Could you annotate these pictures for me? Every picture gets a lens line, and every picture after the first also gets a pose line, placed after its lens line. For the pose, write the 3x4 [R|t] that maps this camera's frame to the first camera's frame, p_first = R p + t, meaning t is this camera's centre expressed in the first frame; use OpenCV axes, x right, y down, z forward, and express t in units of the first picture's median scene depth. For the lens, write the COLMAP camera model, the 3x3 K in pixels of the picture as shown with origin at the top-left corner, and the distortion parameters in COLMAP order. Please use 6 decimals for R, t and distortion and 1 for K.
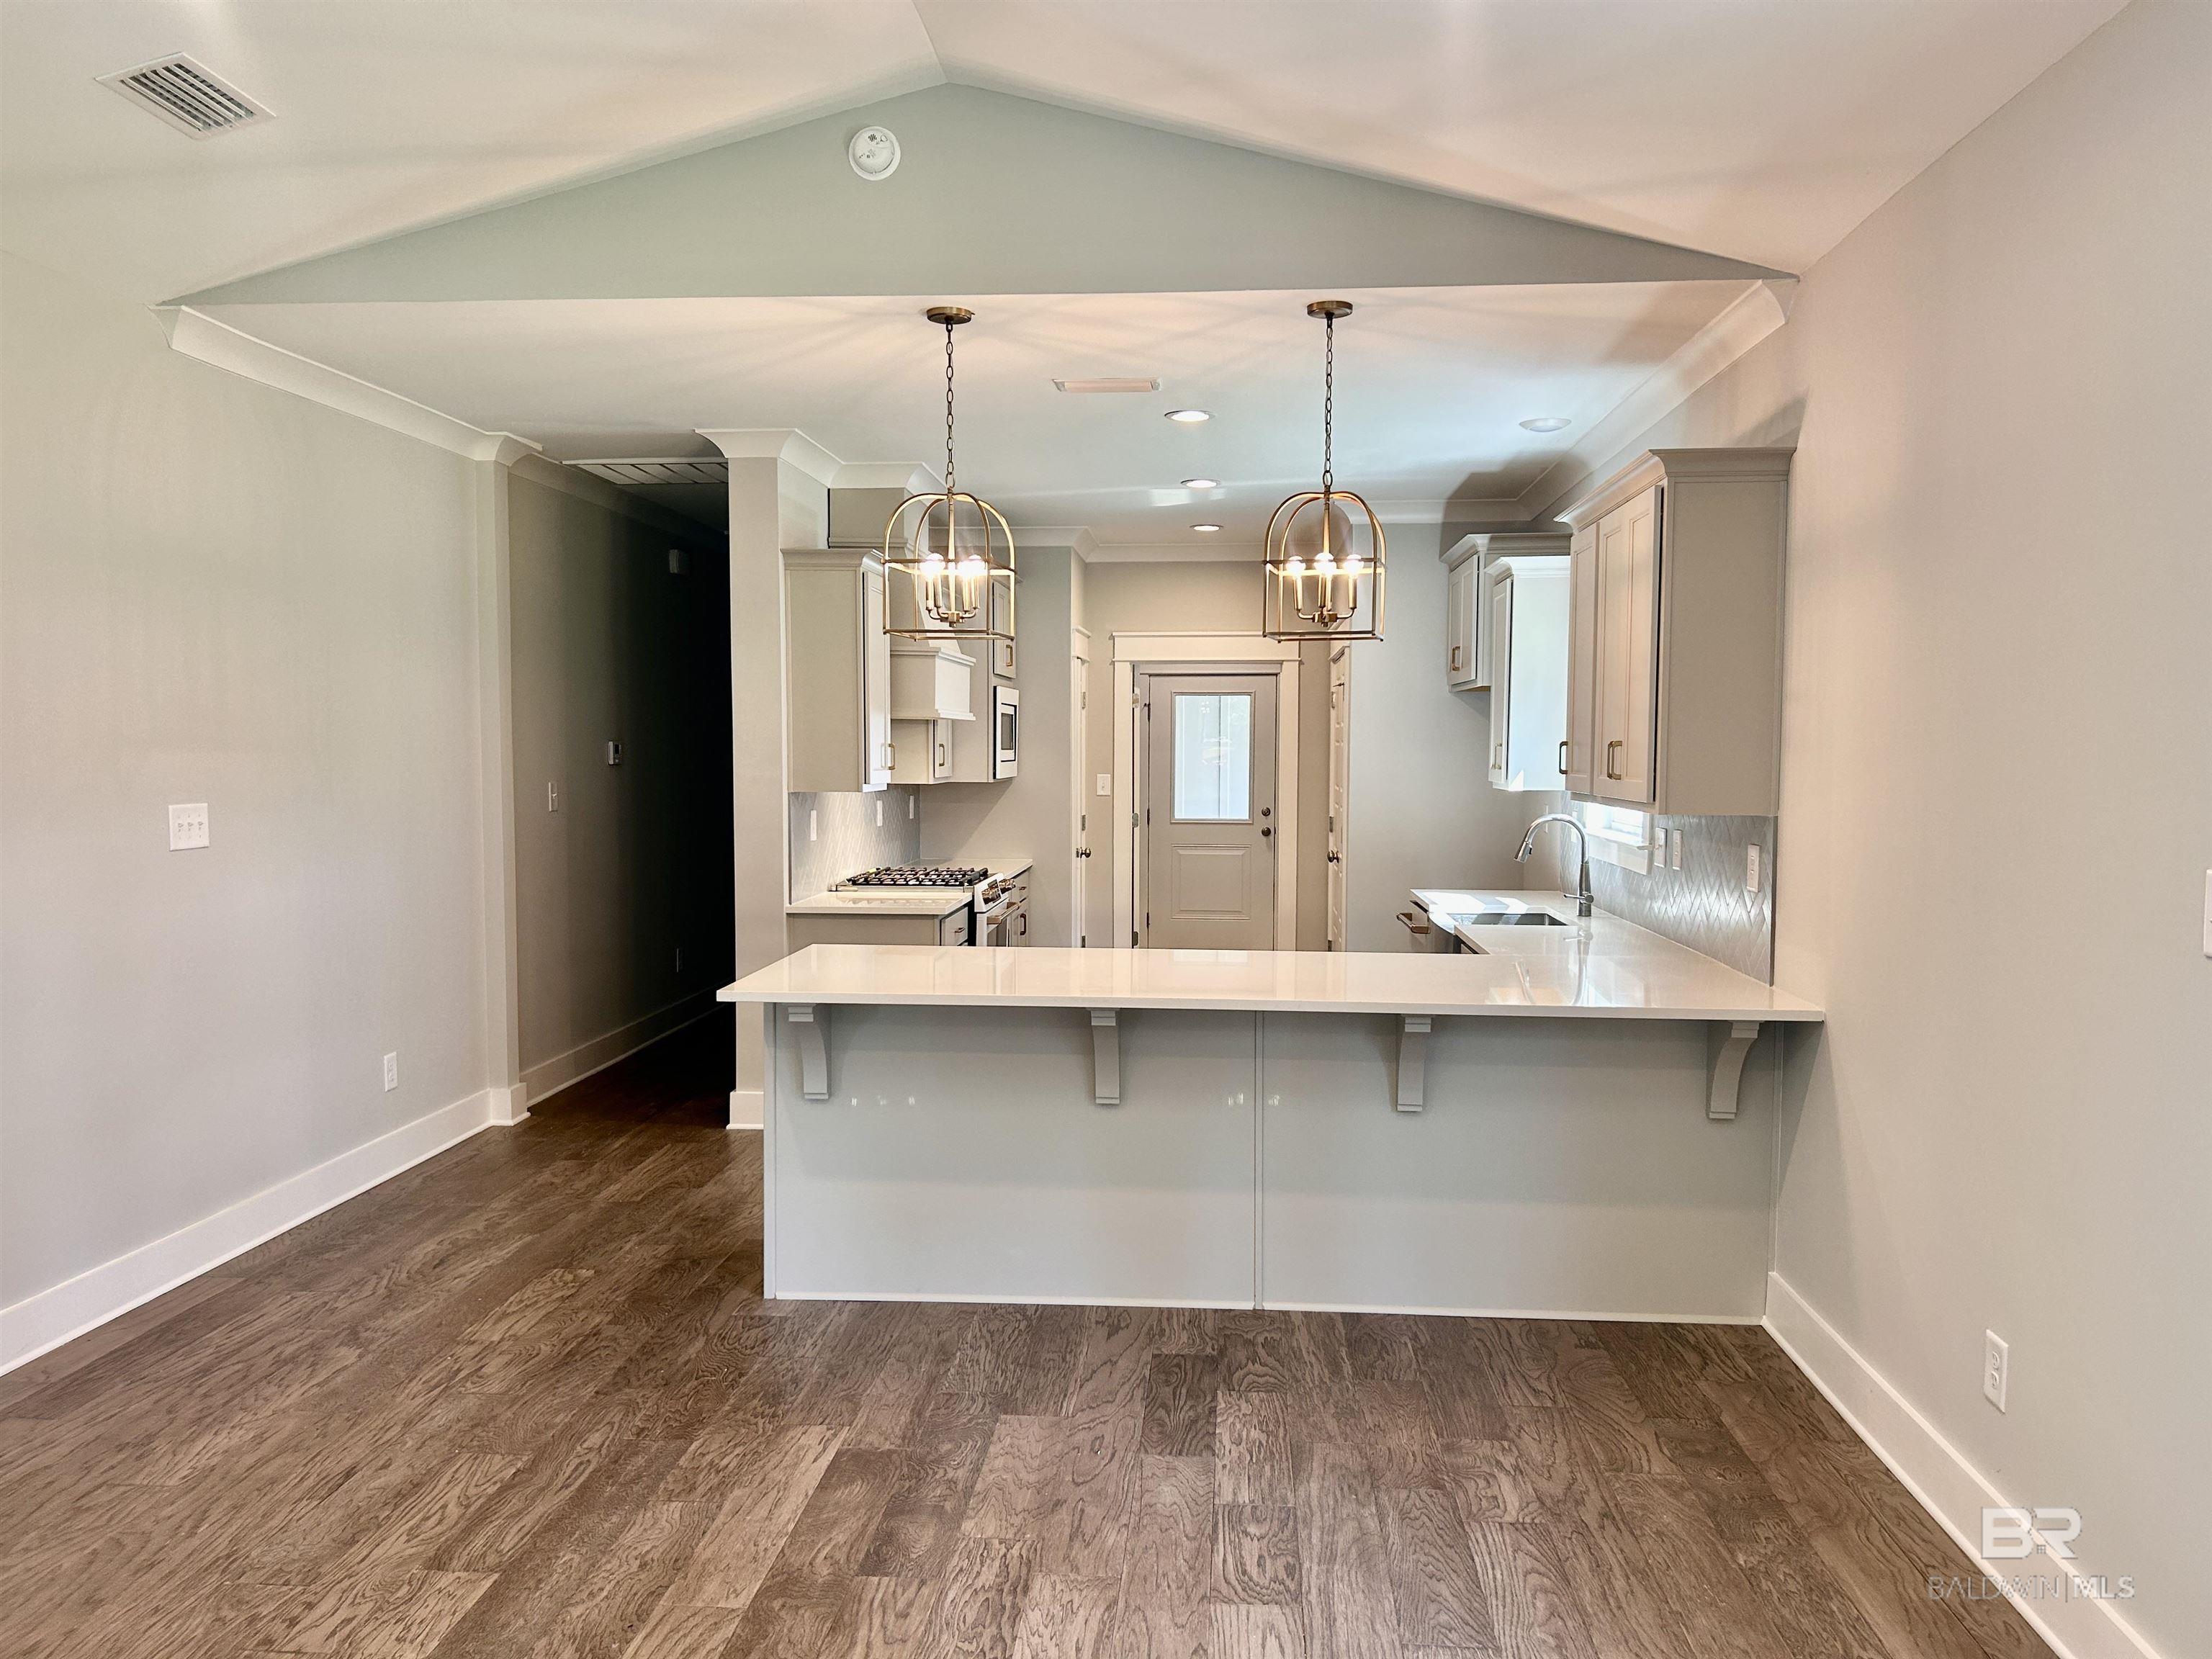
lens RADIAL K [[1682.1, 0, 1098.0], [0, 1682.1, 835.6], [0, 0, 1]] dist [0.034112, -0.041508]
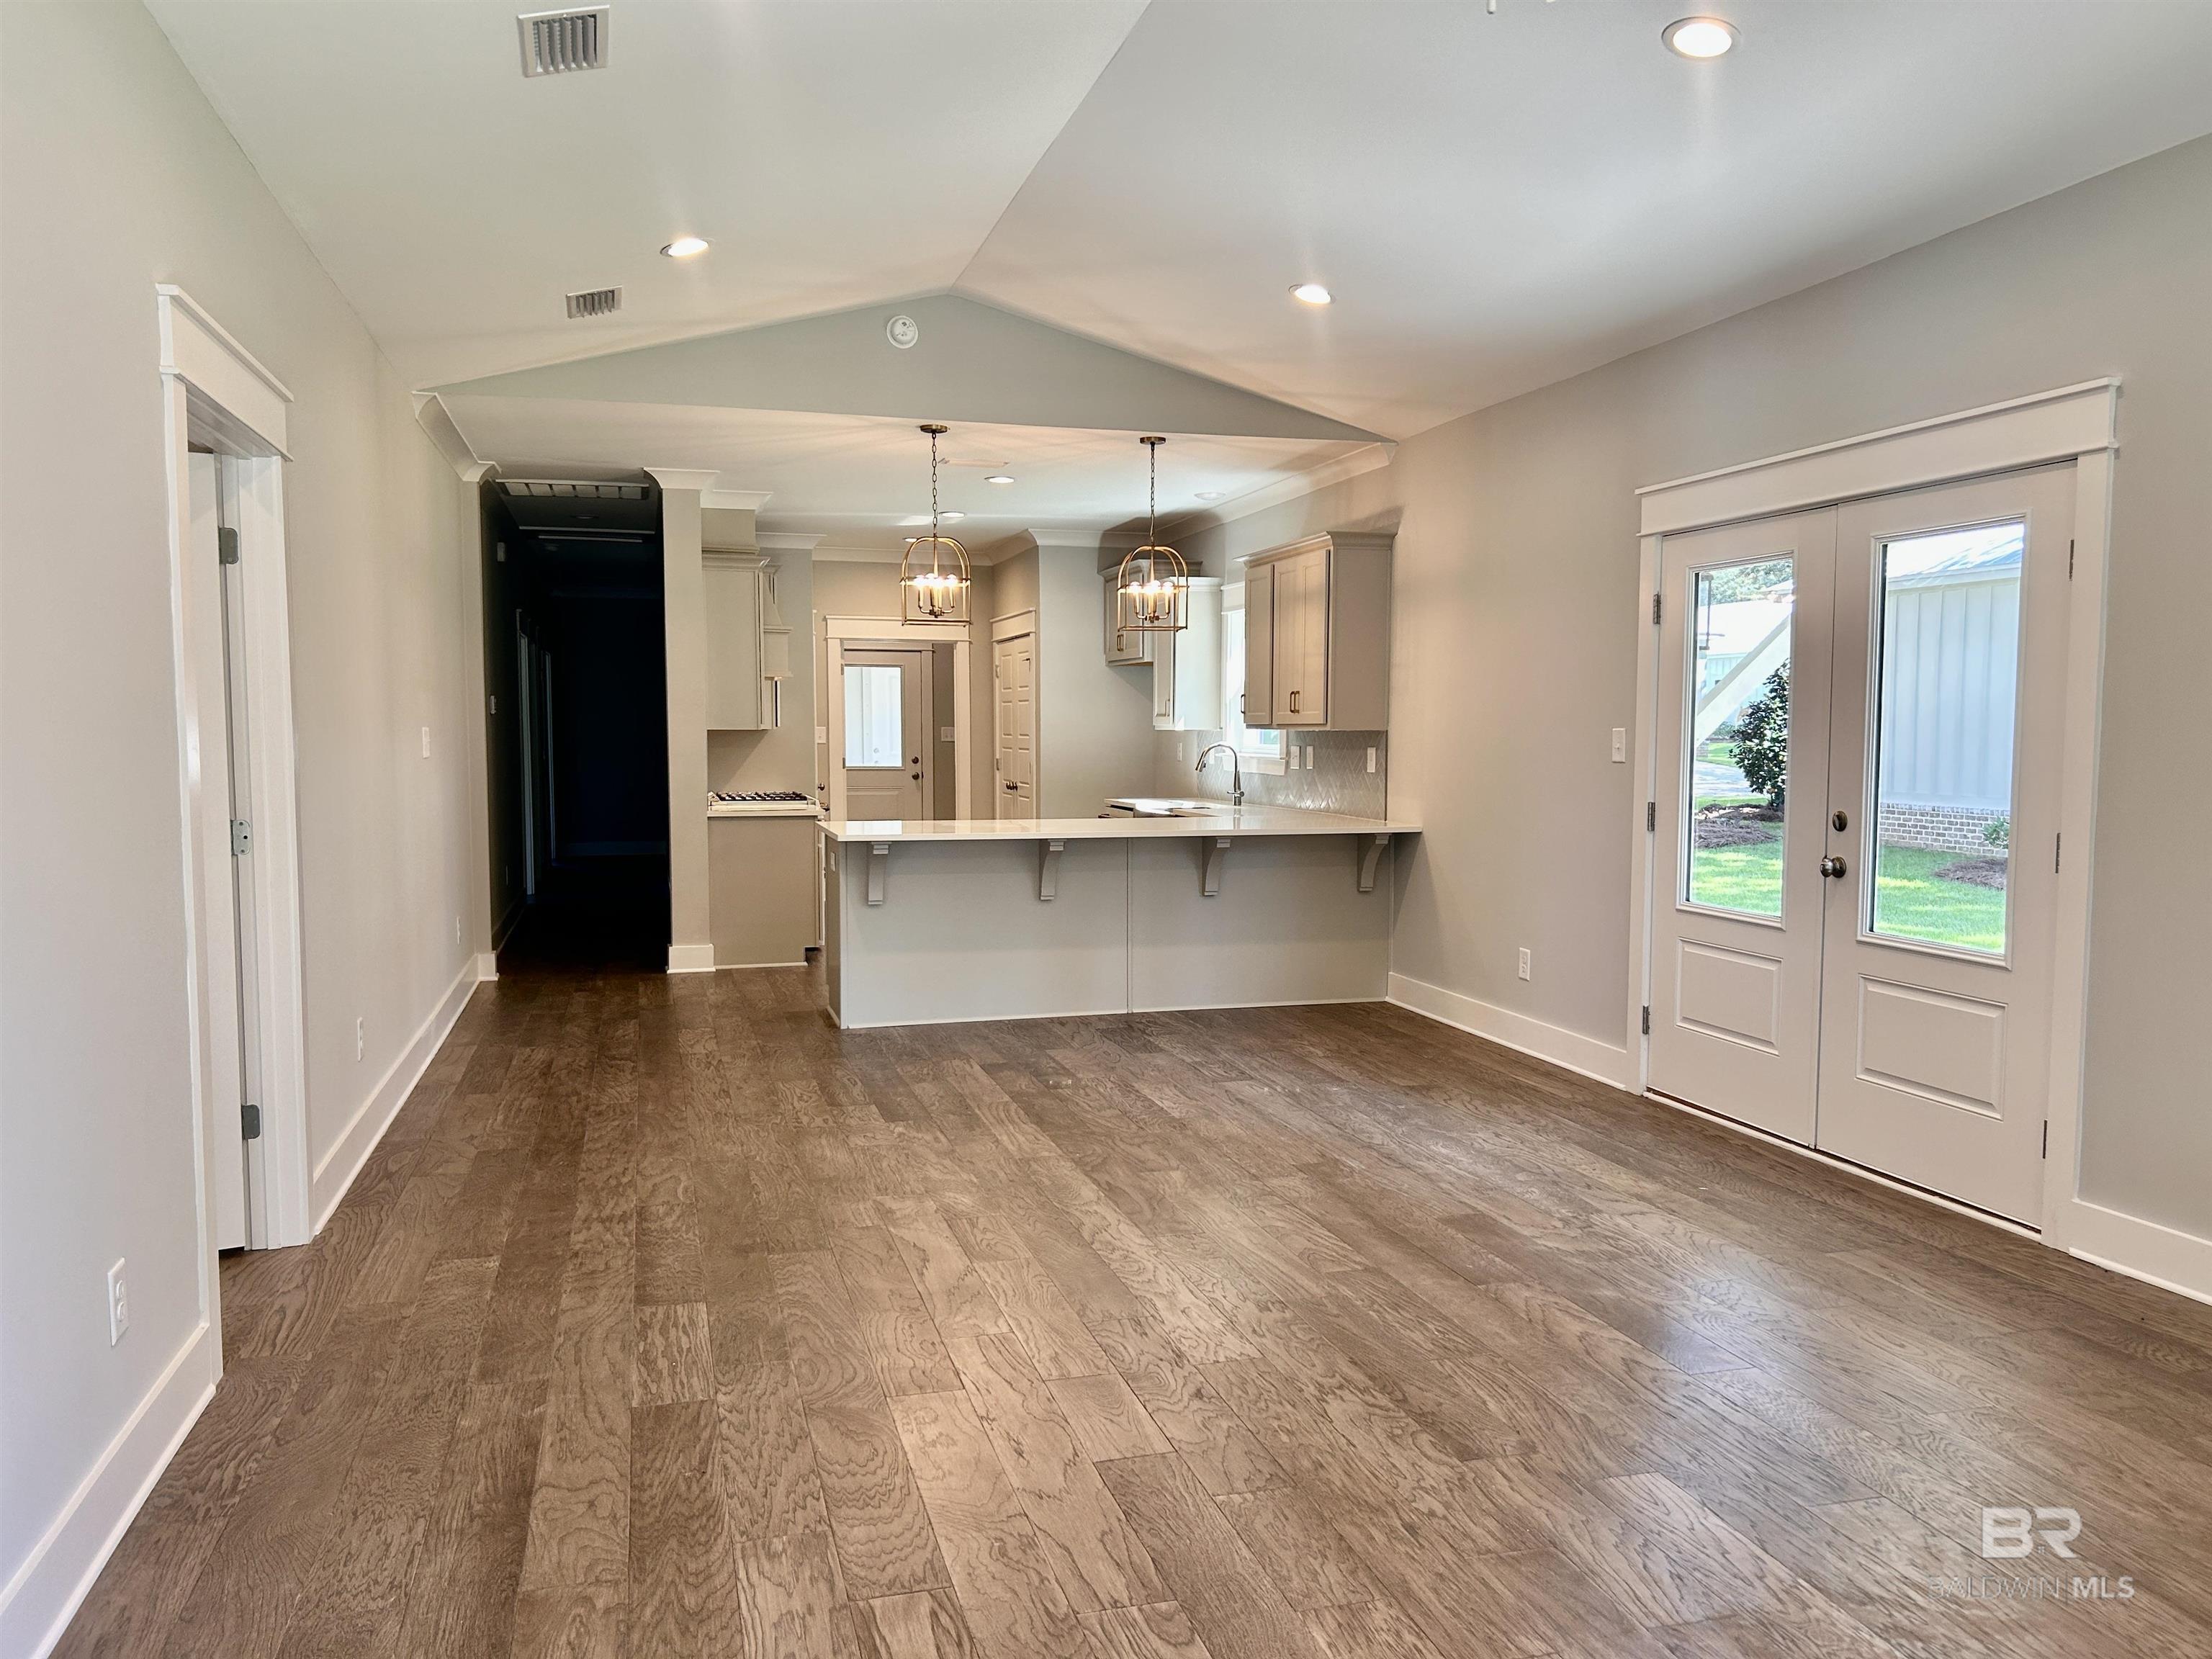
lens RADIAL K [[1682.1, 0, 1117.2], [0, 1682.1, 854.0], [0, 0, 1]] dist [0.034112, -0.041508]
pose [[0.935885, -0.027968, 0.351194, -0.506340], [0.020455, 0.999476, 0.025086, 0.068486], [-0.351712, -0.016294, 0.935966, -0.605144]]
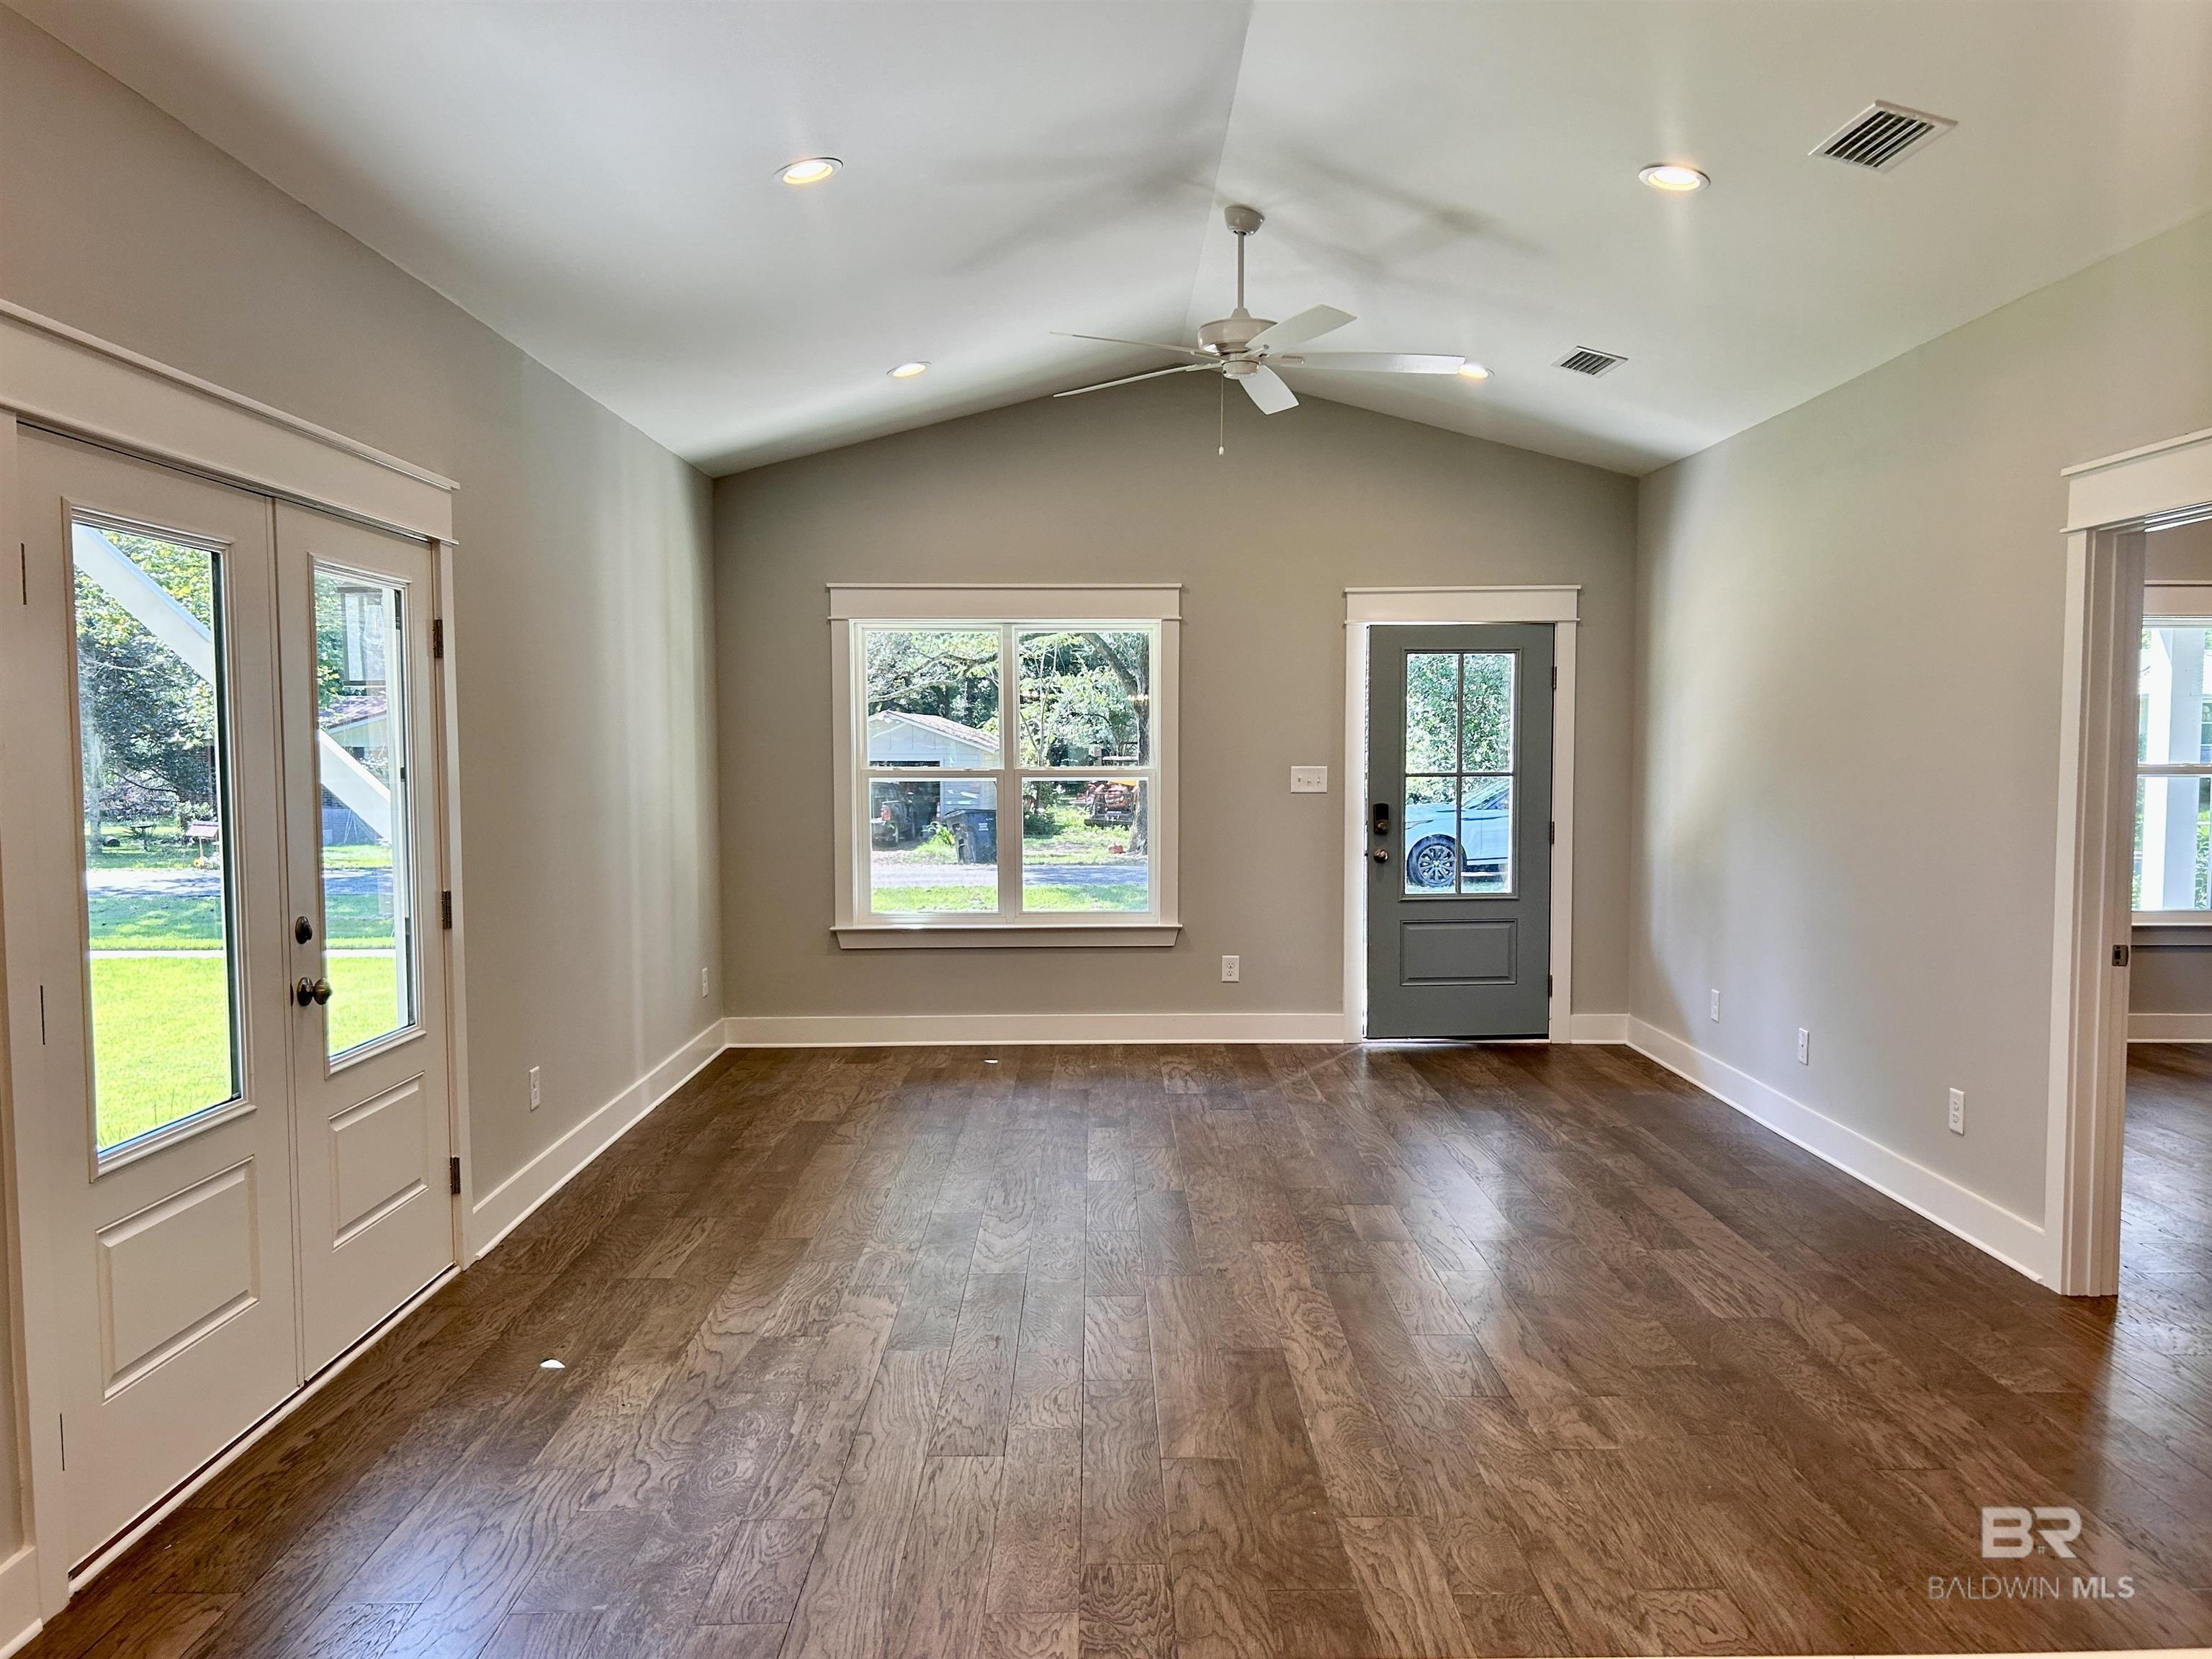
lens RADIAL K [[1682.1, 0, 1092.8], [0, 1682.1, 845.6], [0, 0, 1]] dist [0.034112, -0.041508]
pose [[-0.996675, 0.005893, -0.081268, 0.051602], [-0.003710, 0.993066, 0.117504, -0.067199], [0.081397, 0.117414, -0.989742, 1.260001]]
